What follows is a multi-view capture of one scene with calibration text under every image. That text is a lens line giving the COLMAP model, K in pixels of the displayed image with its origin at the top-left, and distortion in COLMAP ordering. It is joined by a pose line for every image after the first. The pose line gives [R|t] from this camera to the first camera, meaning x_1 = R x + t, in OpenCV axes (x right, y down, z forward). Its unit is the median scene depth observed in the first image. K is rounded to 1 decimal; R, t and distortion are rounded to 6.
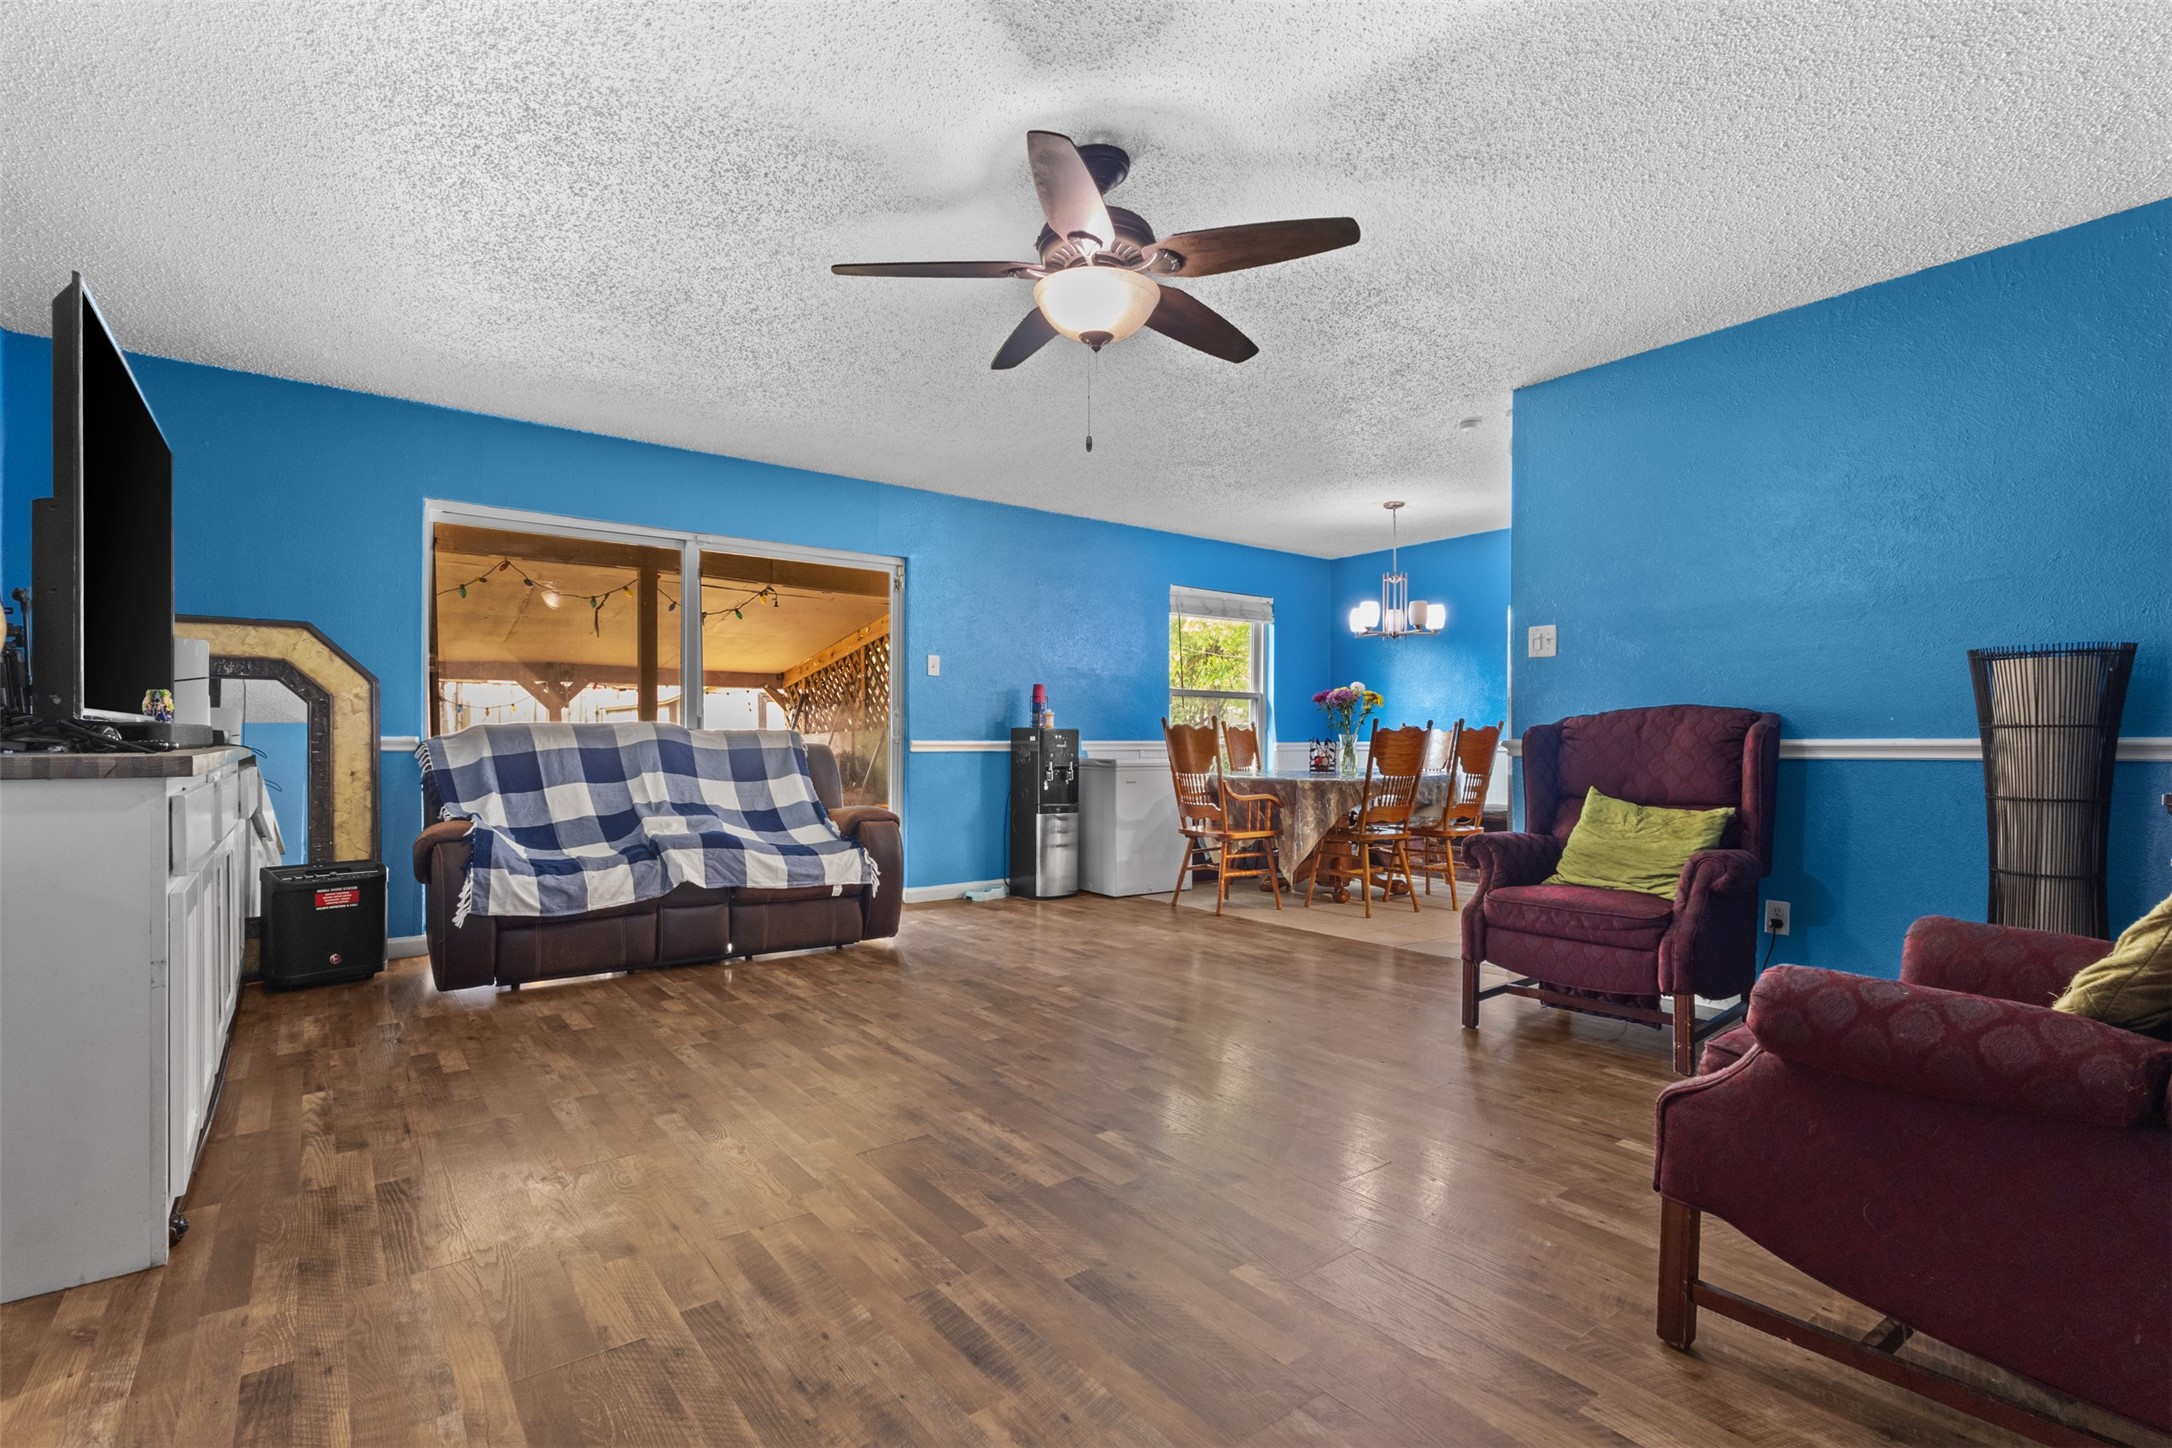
lens RADIAL K [[1006.9, 0, 1065.9], [0, 1006.9, 732.0], [0, 0, 1]] dist [-0.001086, 0.001726]
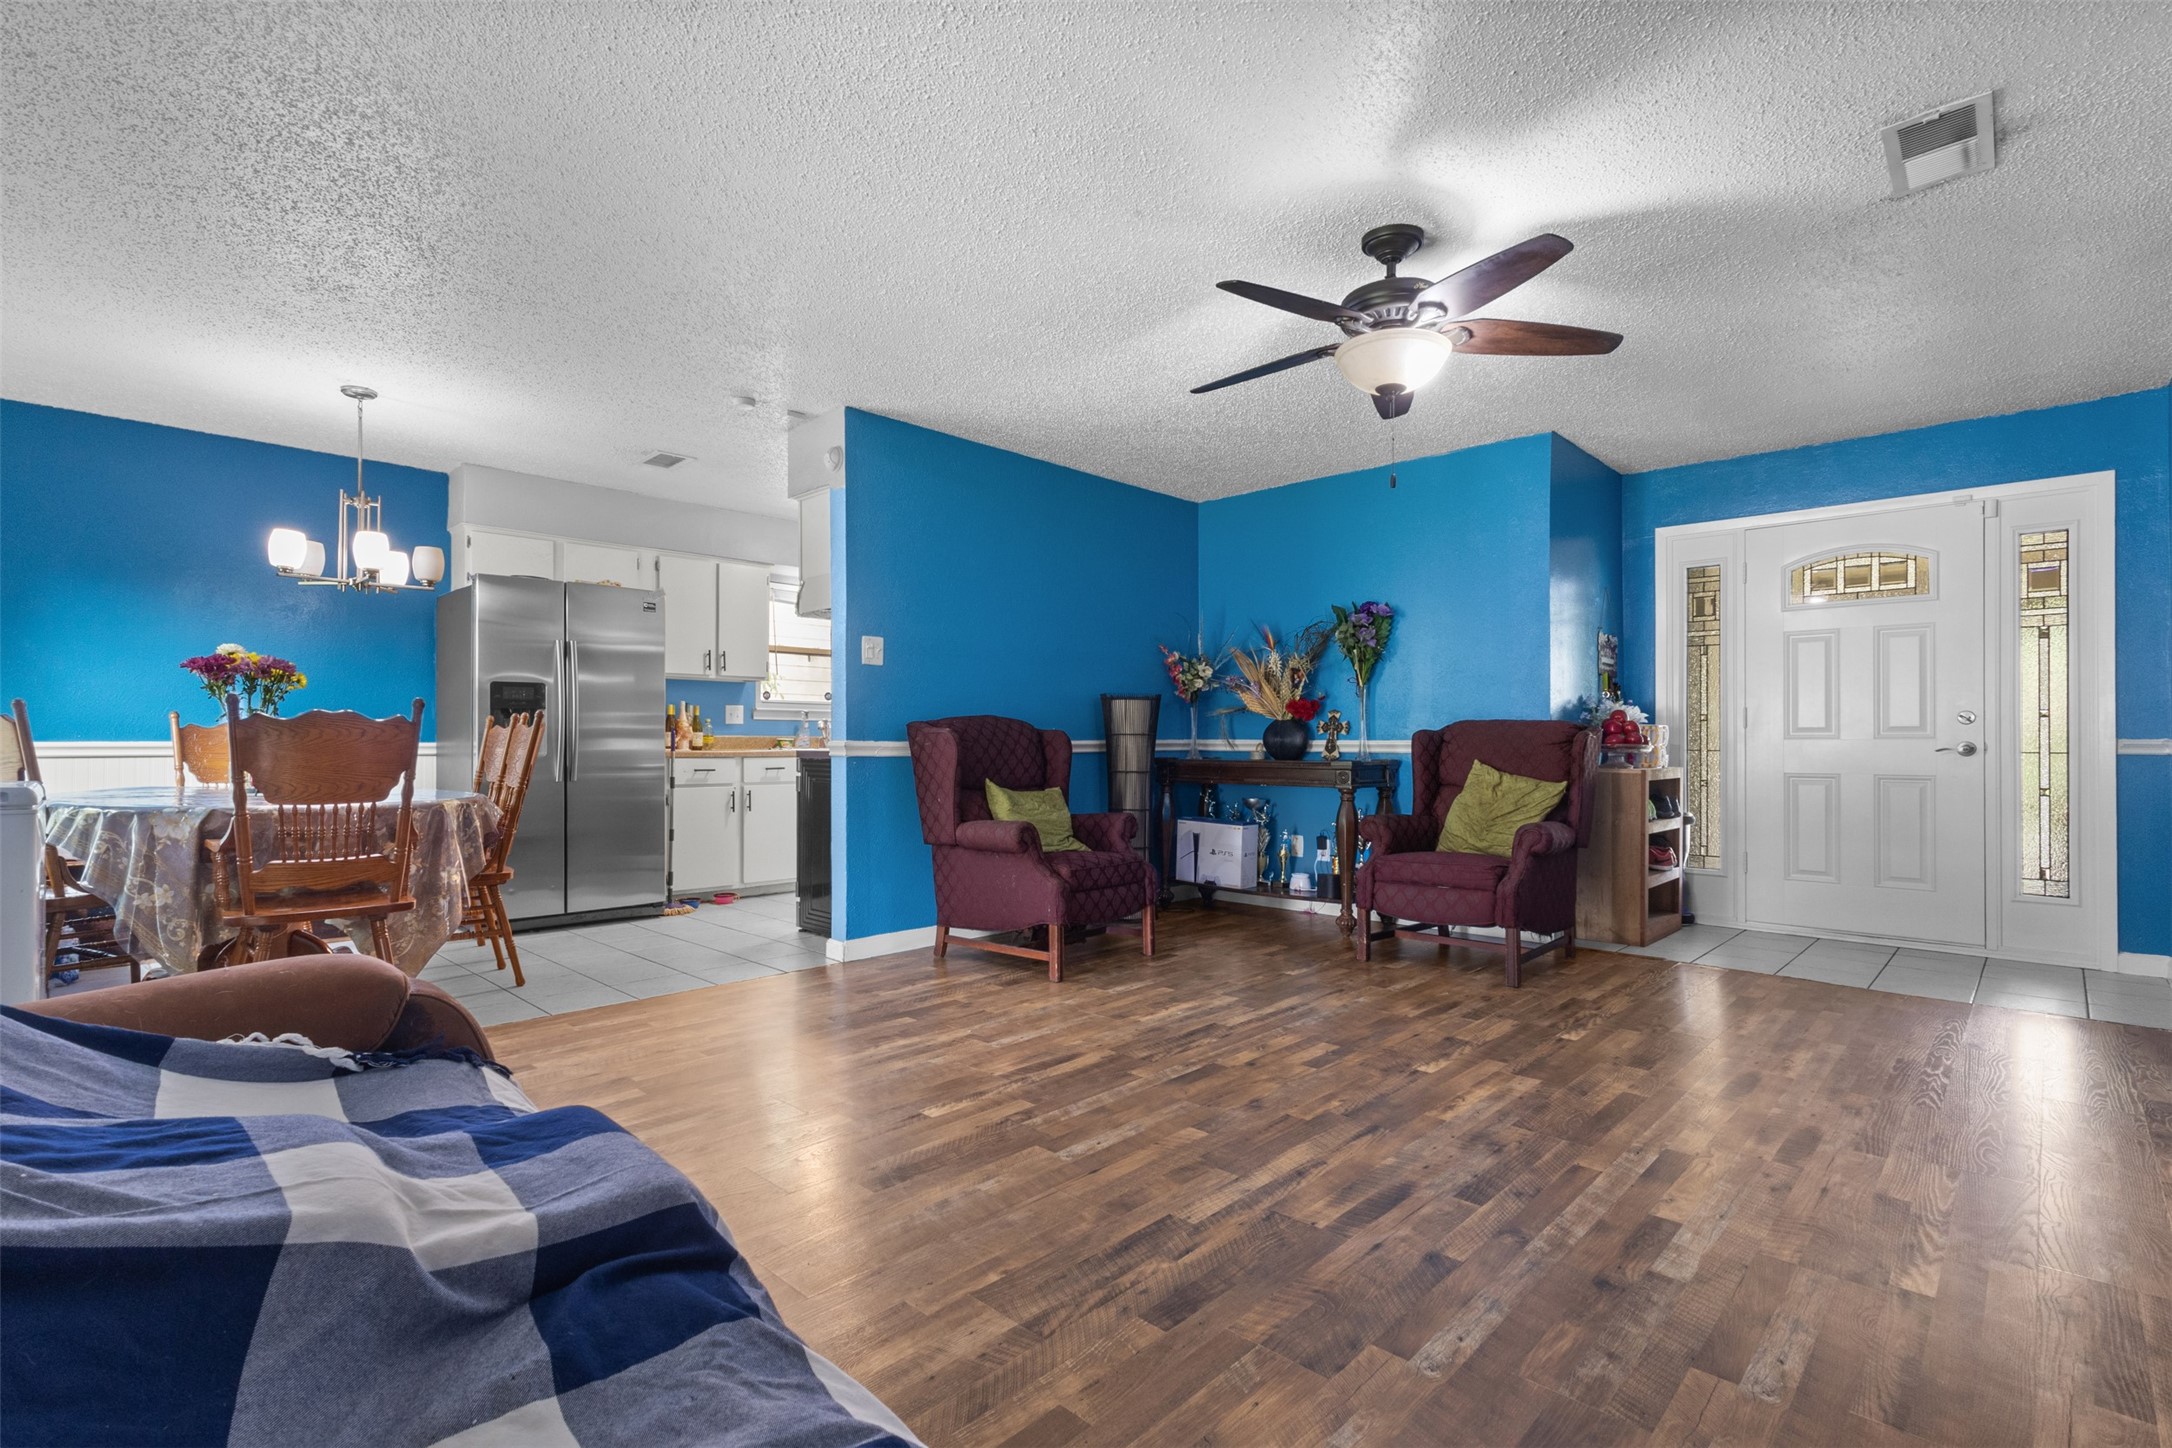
lens RADIAL K [[1006.9, 0, 1082.9], [0, 1006.9, 733.9], [0, 0, 1]] dist [-0.001086, 0.001726]
pose [[-0.165689, 0.004584, 0.986167, -0.672740], [-0.009595, 0.999934, -0.006260, 0.004427], [-0.986131, -0.010500, -0.165634, 0.996305]]
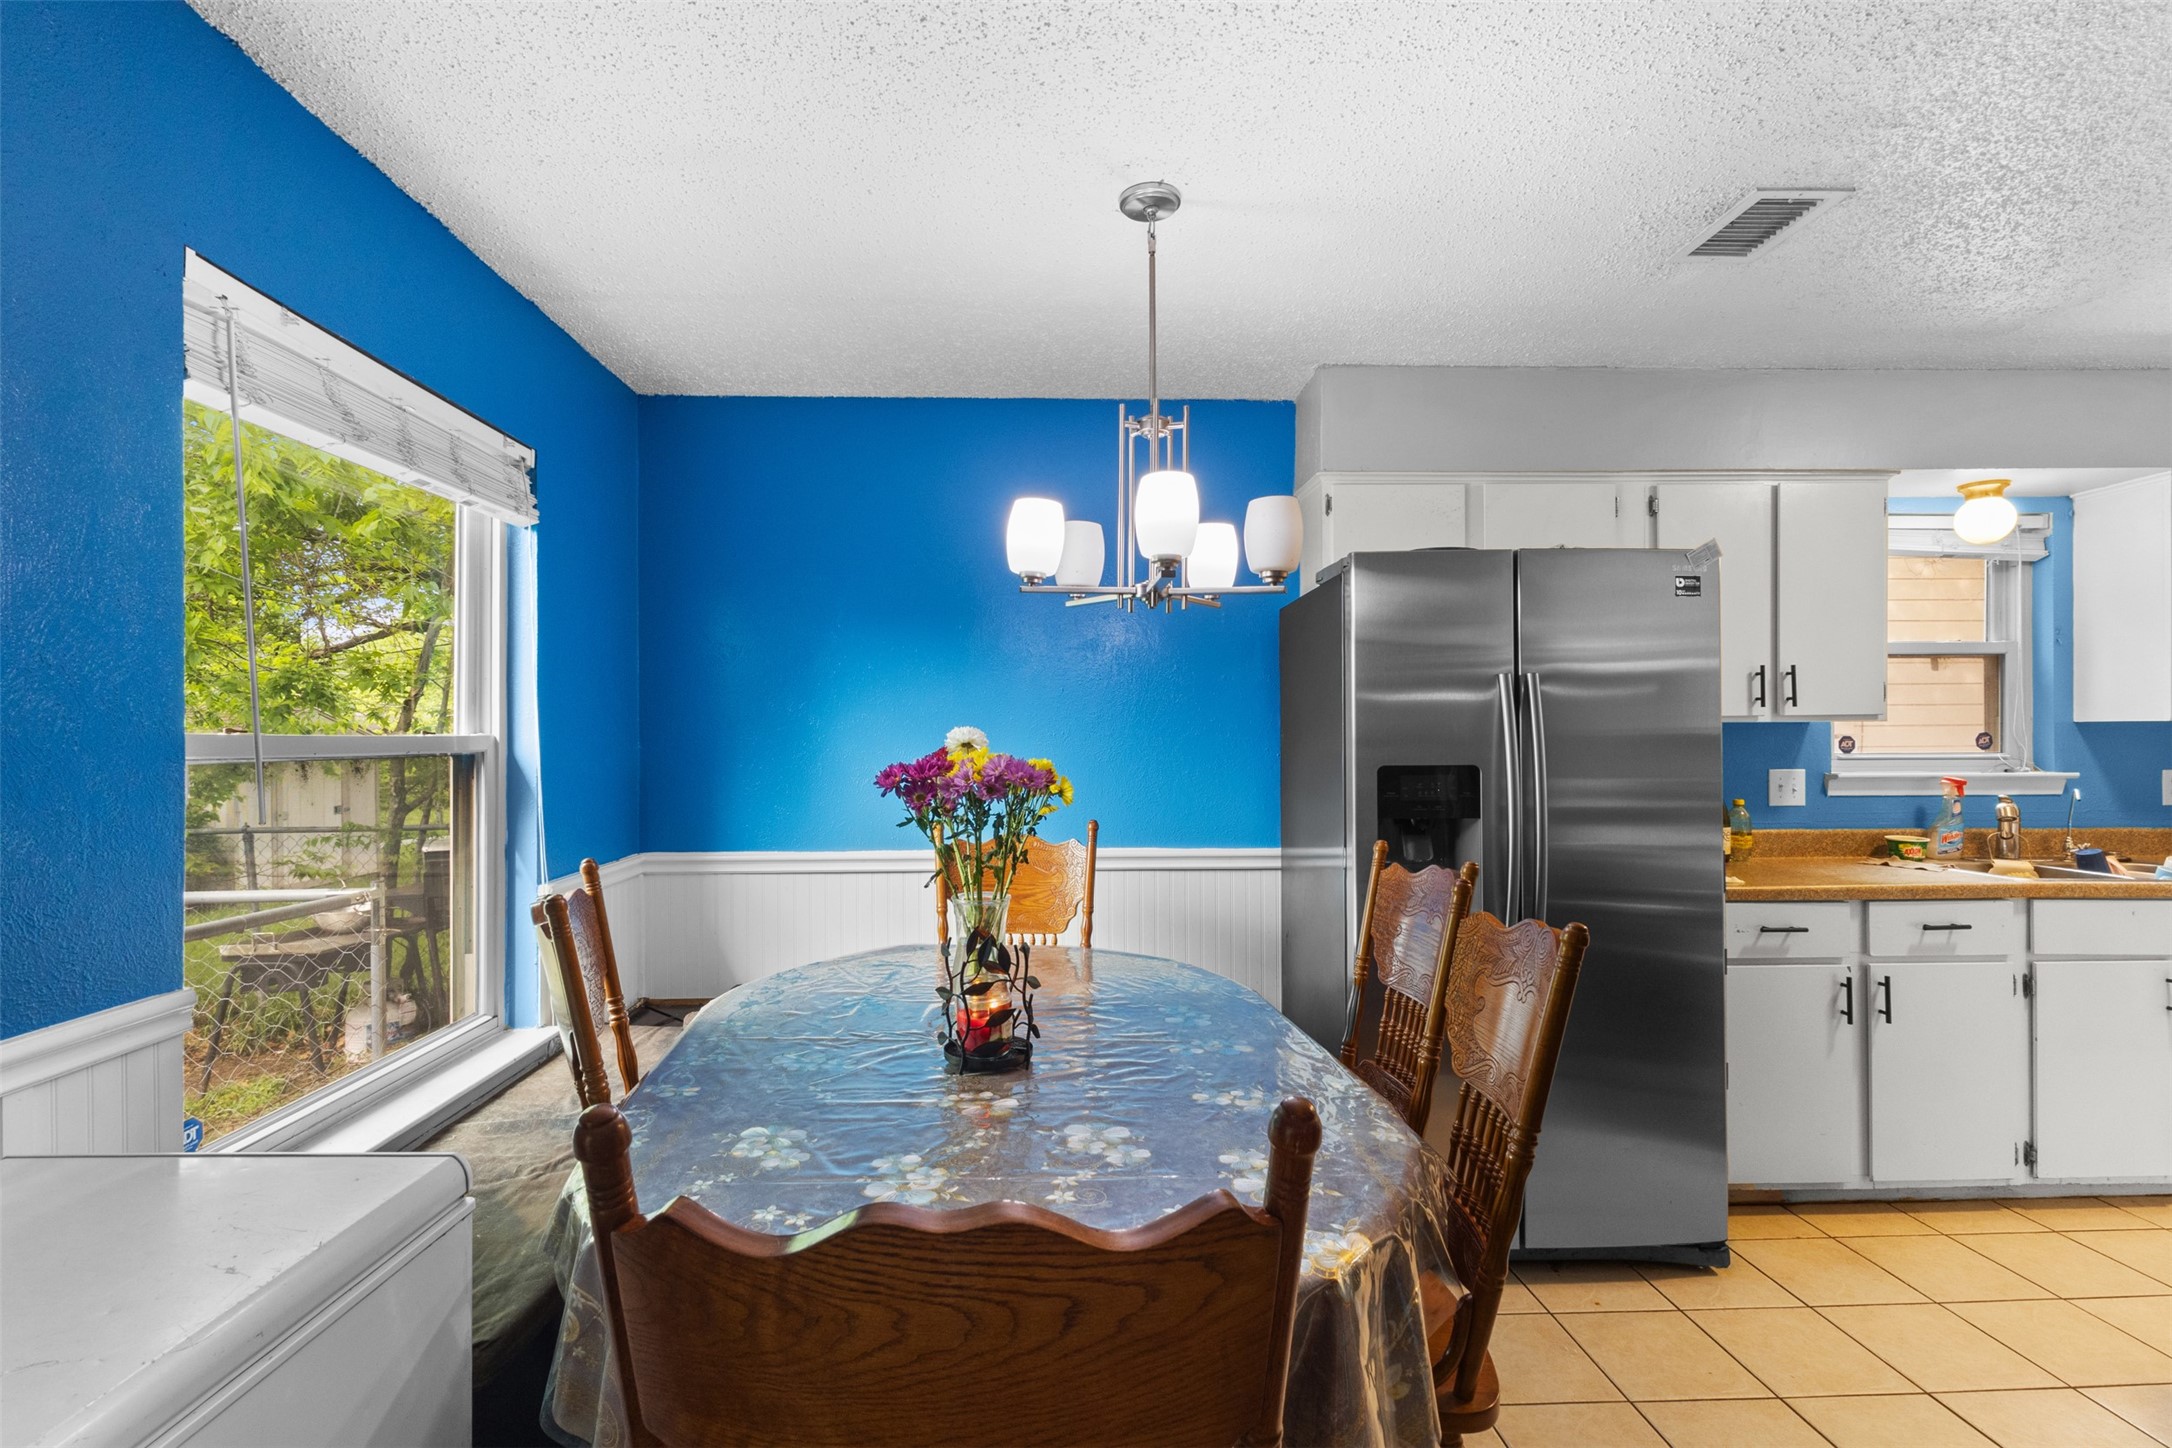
lens RADIAL K [[1006.9, 0, 1067.0], [0, 1006.9, 726.7], [0, 0, 1]] dist [-0.001086, 0.001726]
pose [[0.555733, -0.003943, 0.831351, 0.055139], [-0.000267, 0.999988, 0.004922, -0.088212], [-0.831361, -0.002957, 0.555726, 1.328608]]
